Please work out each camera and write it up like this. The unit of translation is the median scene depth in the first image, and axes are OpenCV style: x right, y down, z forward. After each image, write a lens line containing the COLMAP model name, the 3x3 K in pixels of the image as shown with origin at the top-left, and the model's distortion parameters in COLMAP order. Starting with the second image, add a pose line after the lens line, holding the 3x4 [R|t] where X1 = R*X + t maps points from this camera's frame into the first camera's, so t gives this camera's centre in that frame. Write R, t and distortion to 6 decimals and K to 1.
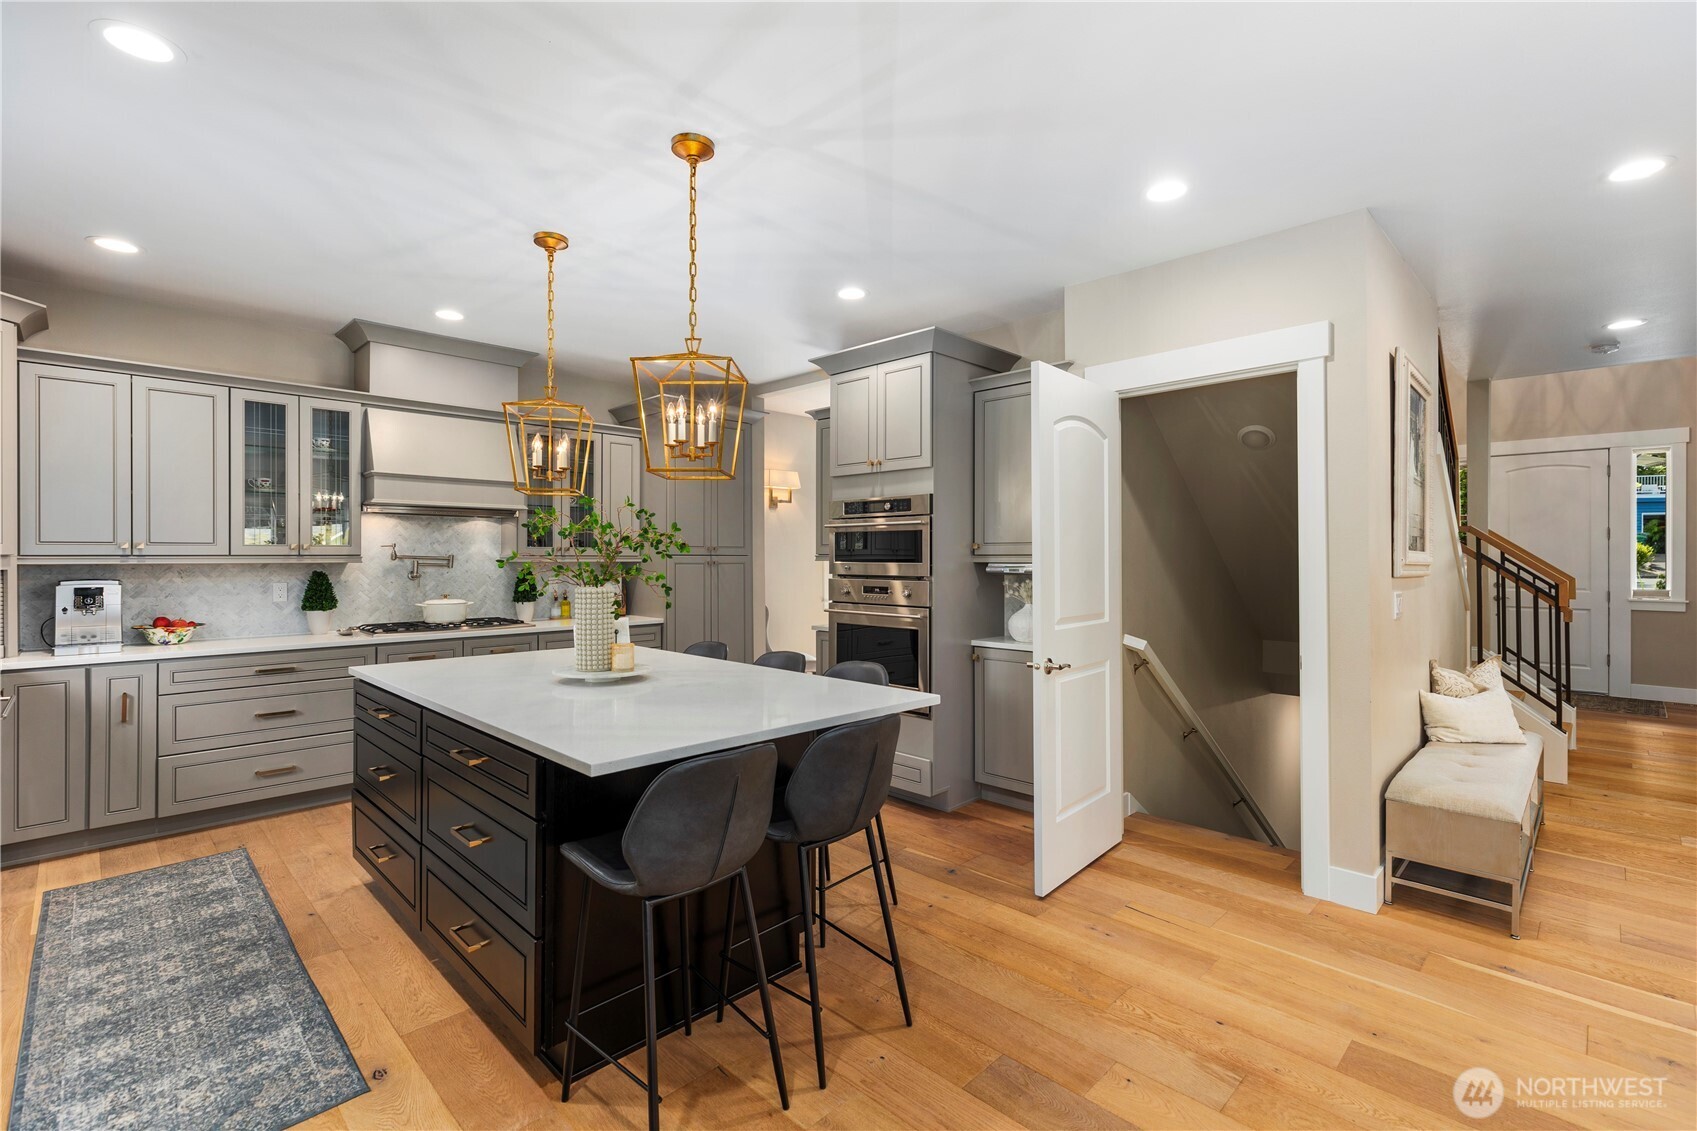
lens RADIAL K [[763.0, 0, 856.3], [0, 763.0, 559.9], [0, 0, 1]] dist [0.005668, 0.000213]
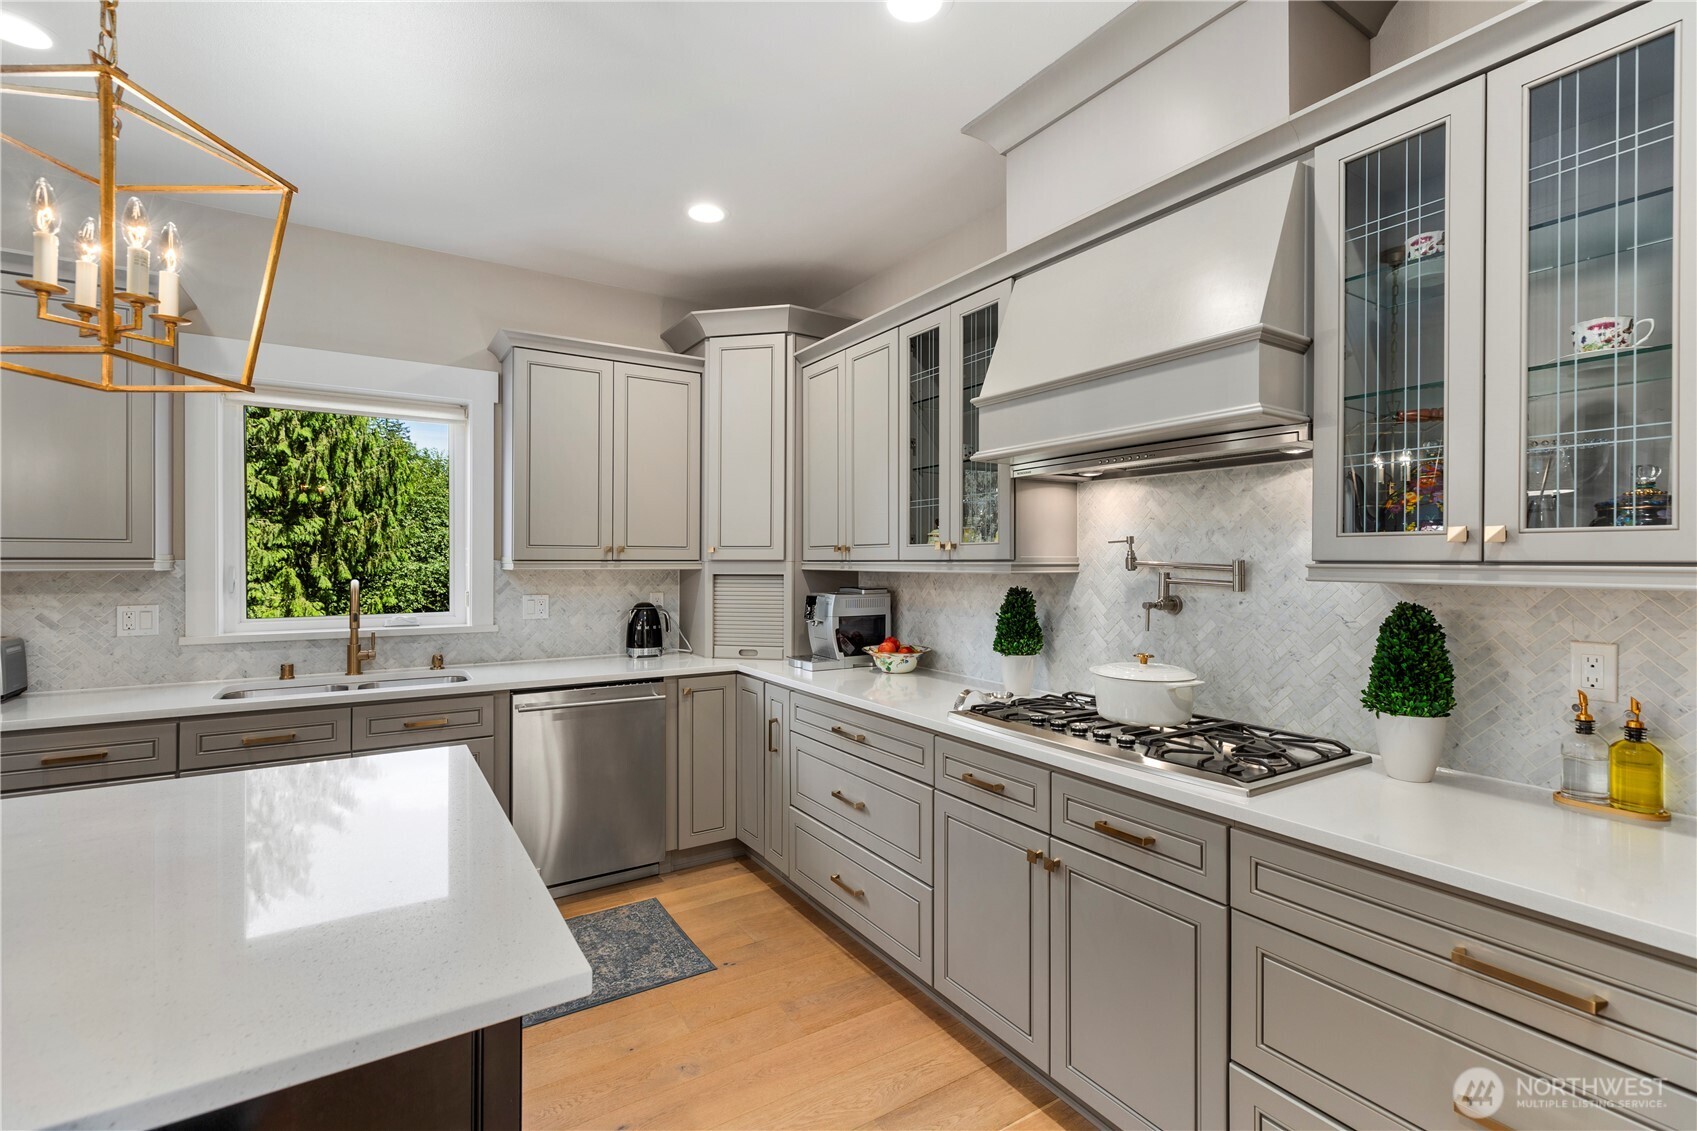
lens RADIAL K [[763.0, 0, 856.3], [0, 763.0, 559.9], [0, 0, 1]] dist [0.005668, 0.000213]
pose [[-0.220264, 0.000431, -0.975440, -0.109690], [-0.004342, 0.999990, 0.001422, -0.007489], [0.975431, 0.004548, -0.220259, 1.108582]]
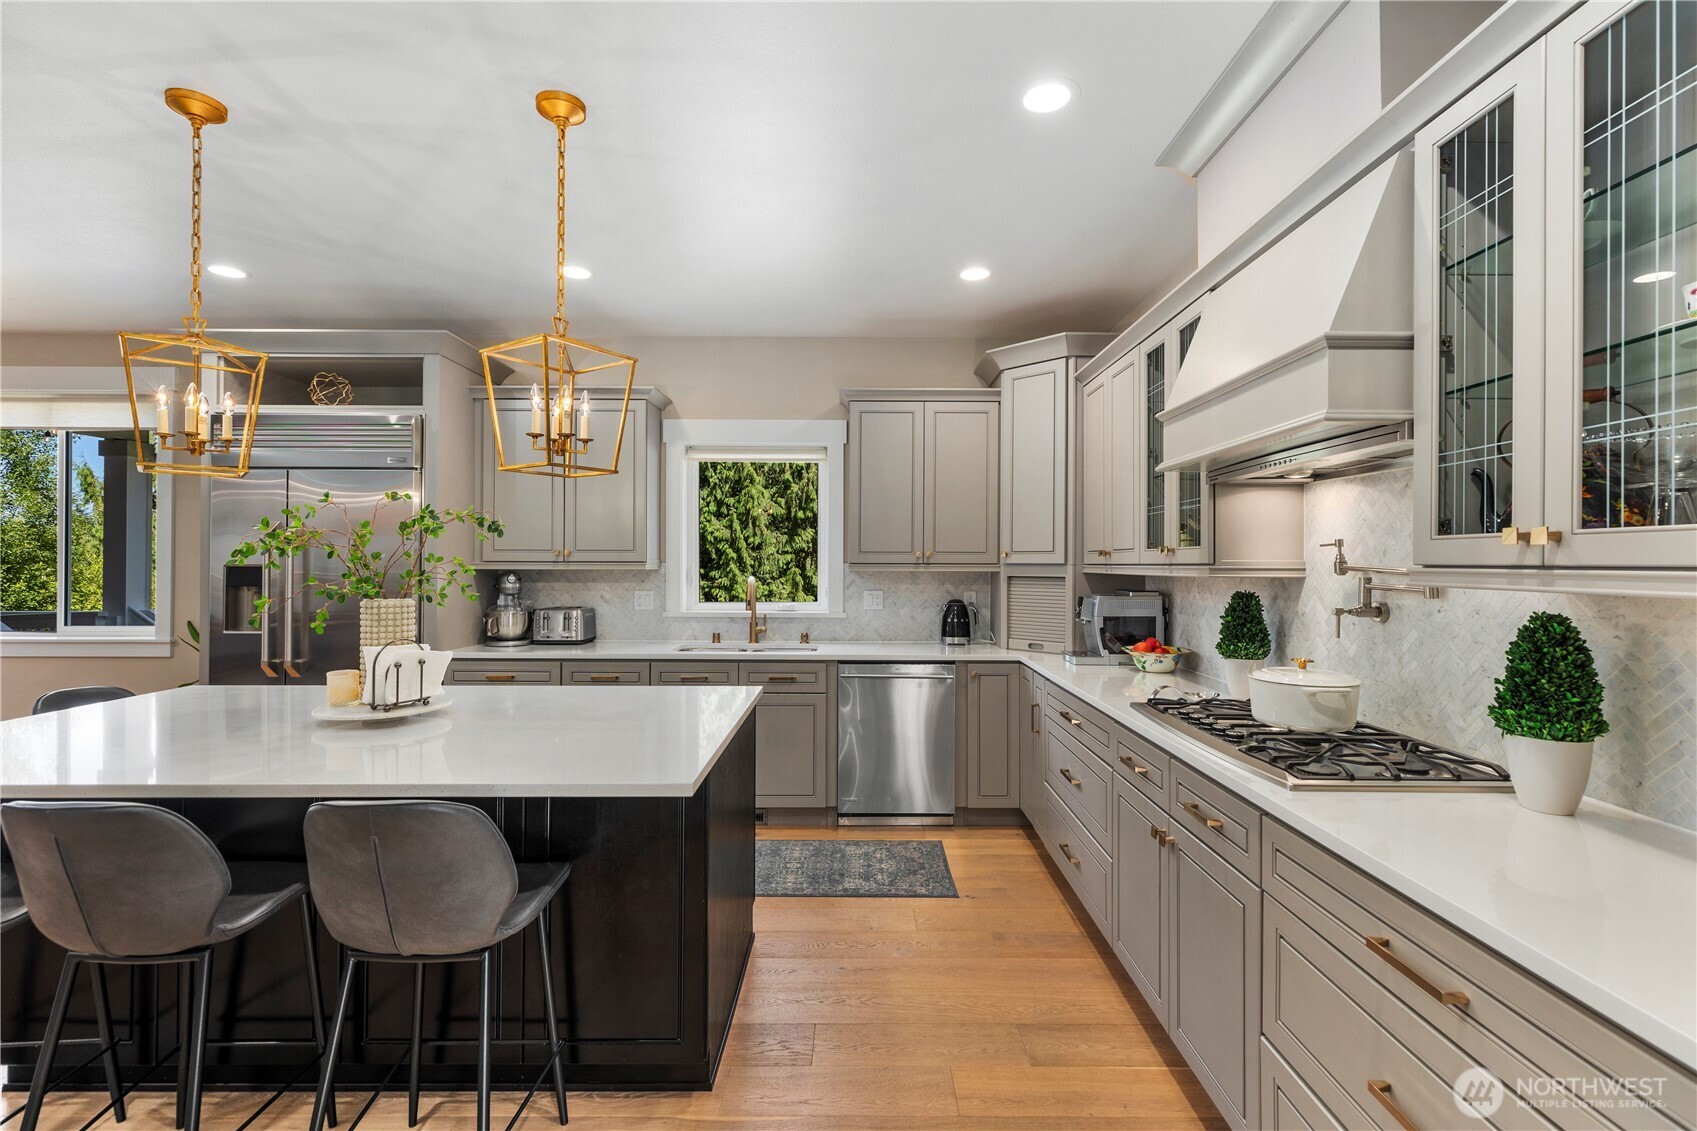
lens RADIAL K [[763.0, 0, 856.3], [0, 763.0, 559.9], [0, 0, 1]] dist [0.005668, 0.000213]
pose [[-0.714232, -0.004398, -0.699895, -0.084439], [-0.005097, 0.999986, -0.001083, -0.008107], [0.699891, 0.002794, -0.714245, 1.332373]]
